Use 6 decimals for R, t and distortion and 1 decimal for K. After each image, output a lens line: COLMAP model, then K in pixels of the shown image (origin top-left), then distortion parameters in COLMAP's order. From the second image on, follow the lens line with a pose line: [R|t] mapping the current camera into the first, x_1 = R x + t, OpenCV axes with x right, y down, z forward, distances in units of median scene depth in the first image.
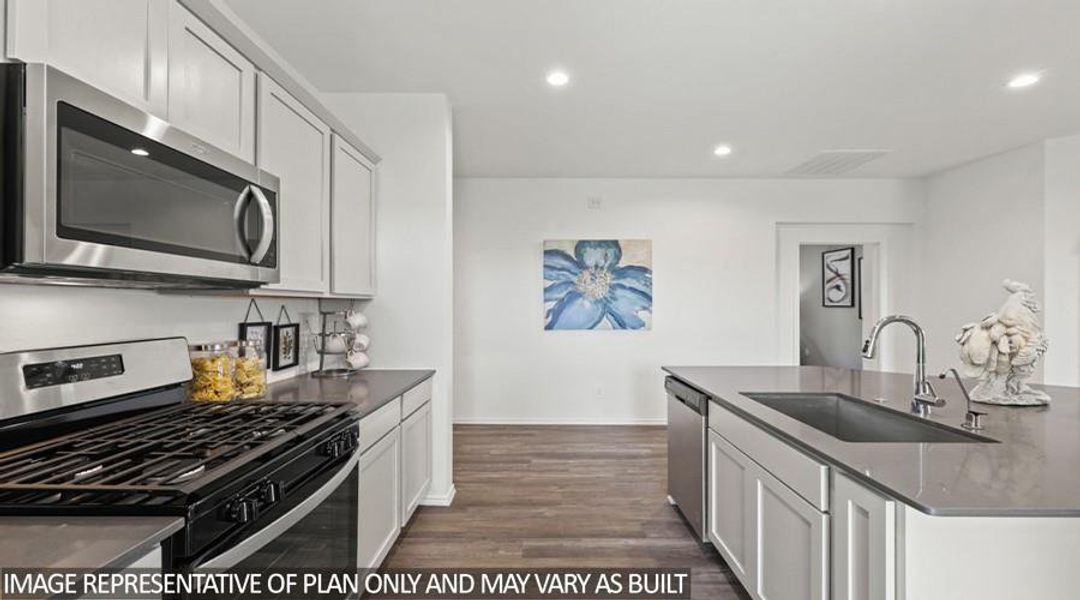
lens RADIAL K [[491.0, 0, 542.7], [0, 491.0, 305.4], [0, 0, 1]] dist [-0.001091, -0.000286]
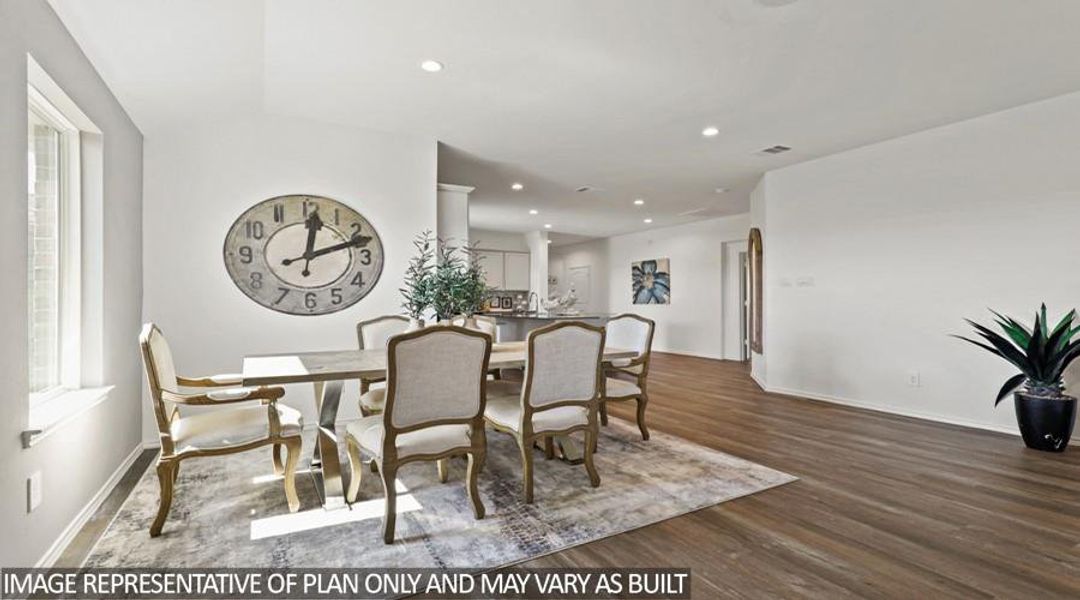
lens RADIAL K [[491.0, 0, 539.0], [0, 491.0, 296.1], [0, 0, 1]] dist [-0.001091, -0.000286]
pose [[0.482939, -0.011059, -0.875584, 2.393841], [0.002132, 0.999932, -0.011454, 0.055086], [0.875651, 0.003665, 0.482930, -0.567977]]
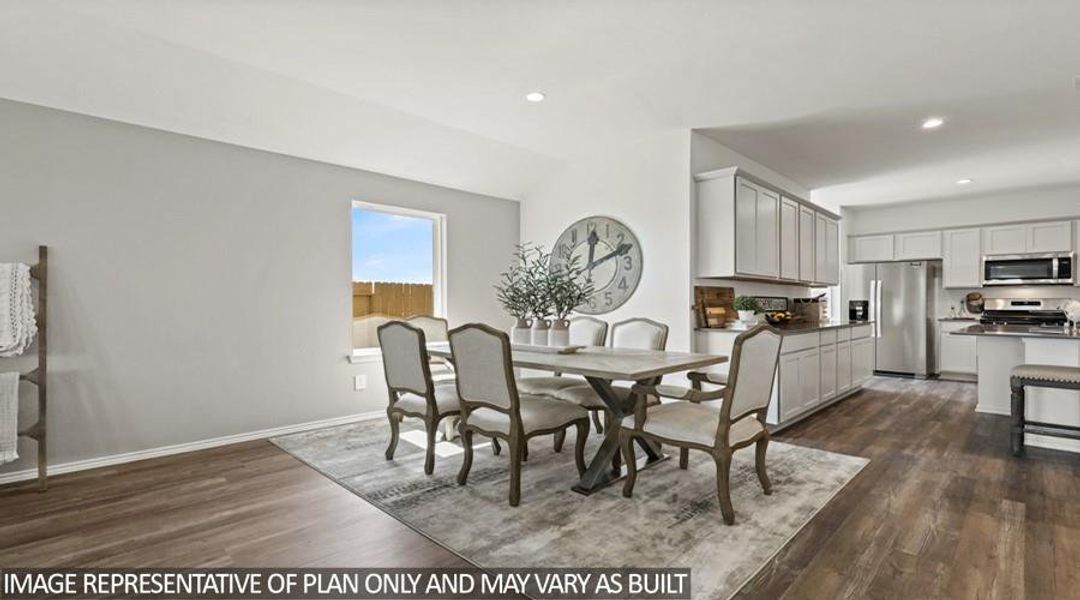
lens RADIAL K [[491.0, 0, 540.2], [0, 491.0, 301.8], [0, 0, 1]] dist [-0.001091, -0.000286]
pose [[-0.709254, -0.004281, -0.704940, 2.235874], [-0.002749, 0.999991, -0.003307, 0.054167], [0.704948, -0.000407, -0.709259, 0.395117]]
